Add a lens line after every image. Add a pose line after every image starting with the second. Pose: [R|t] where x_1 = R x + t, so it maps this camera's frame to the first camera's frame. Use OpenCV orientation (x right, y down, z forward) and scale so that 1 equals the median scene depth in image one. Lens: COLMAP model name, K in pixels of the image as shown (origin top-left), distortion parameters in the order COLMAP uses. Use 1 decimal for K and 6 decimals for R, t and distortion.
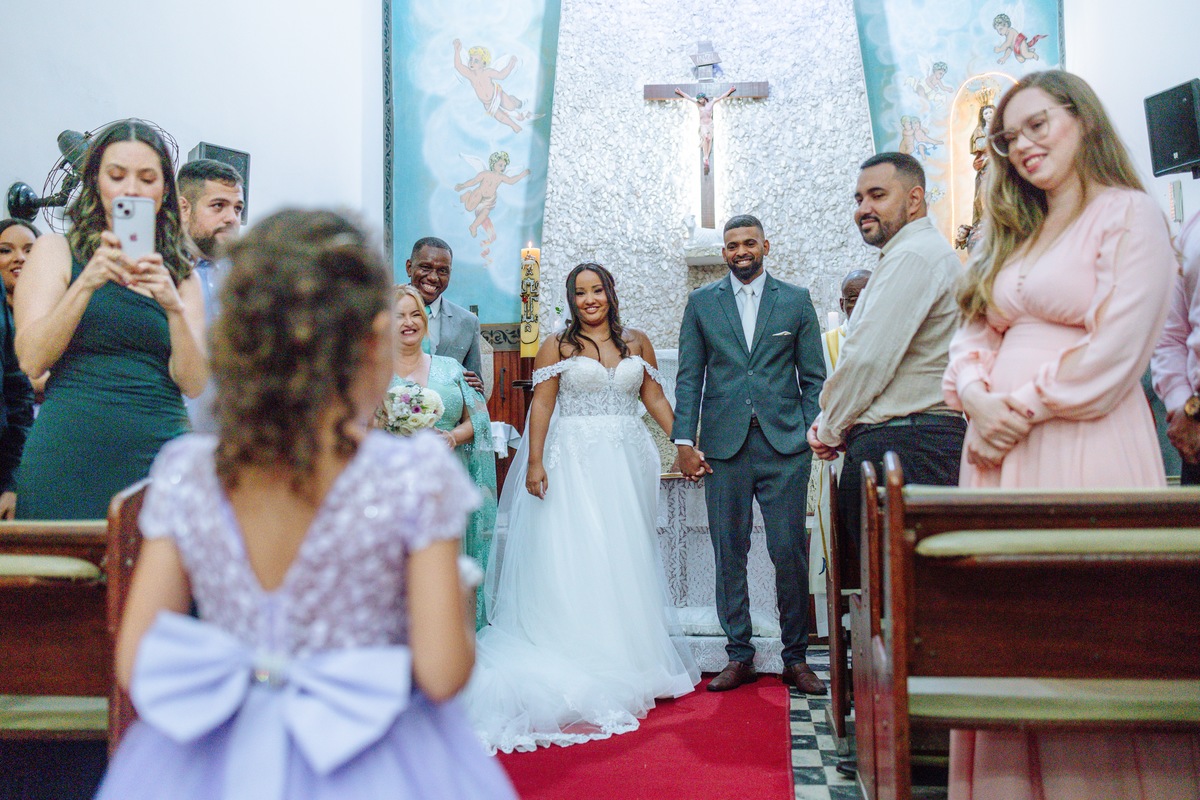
lens RADIAL K [[1197.4, 0, 600.0], [0, 1197.4, 400.0], [0, 0, 1]] dist [0.053259, 0.015395]
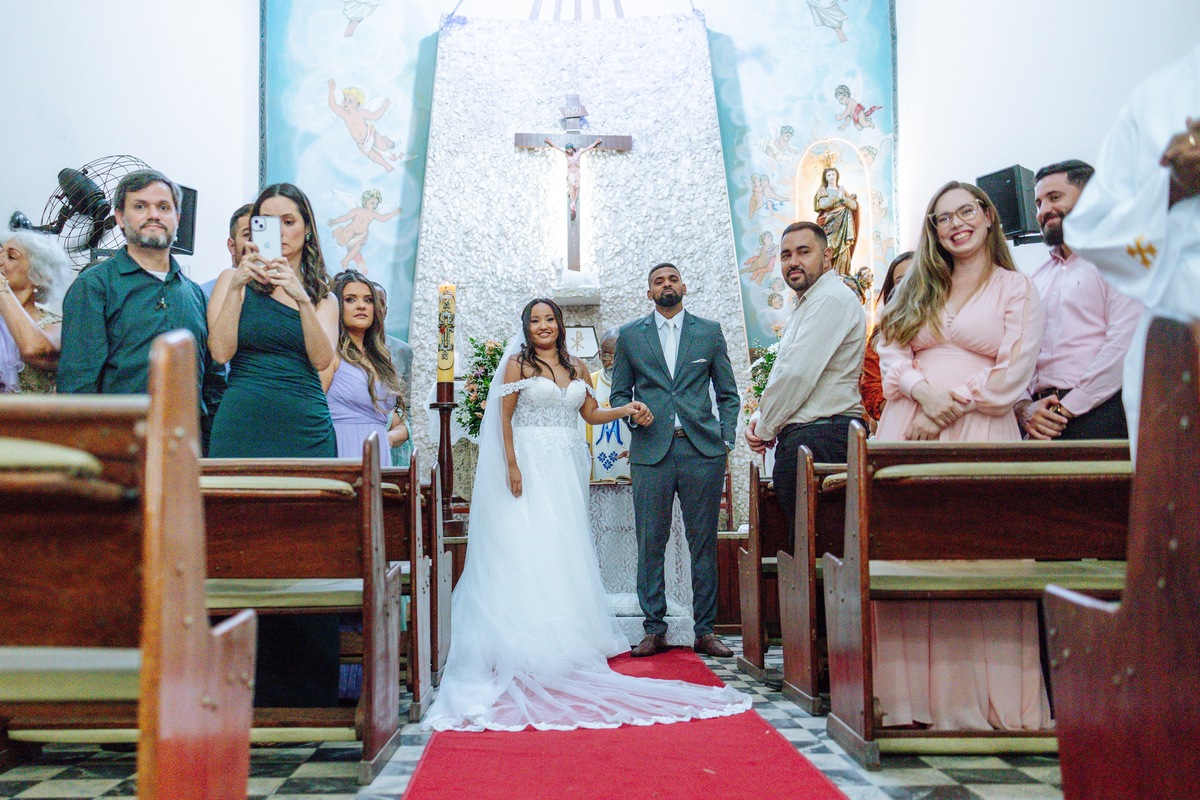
lens RADIAL K [[1342.5, 0, 525.2], [0, 1342.5, 427.4], [0, 0, 1]] dist [0.088917, -0.001623]
pose [[0.992035, 0.019279, 0.124480, -0.097366], [-0.016379, 0.999571, -0.024274, 0.024717], [-0.124894, 0.022042, 0.991925, -0.169917]]
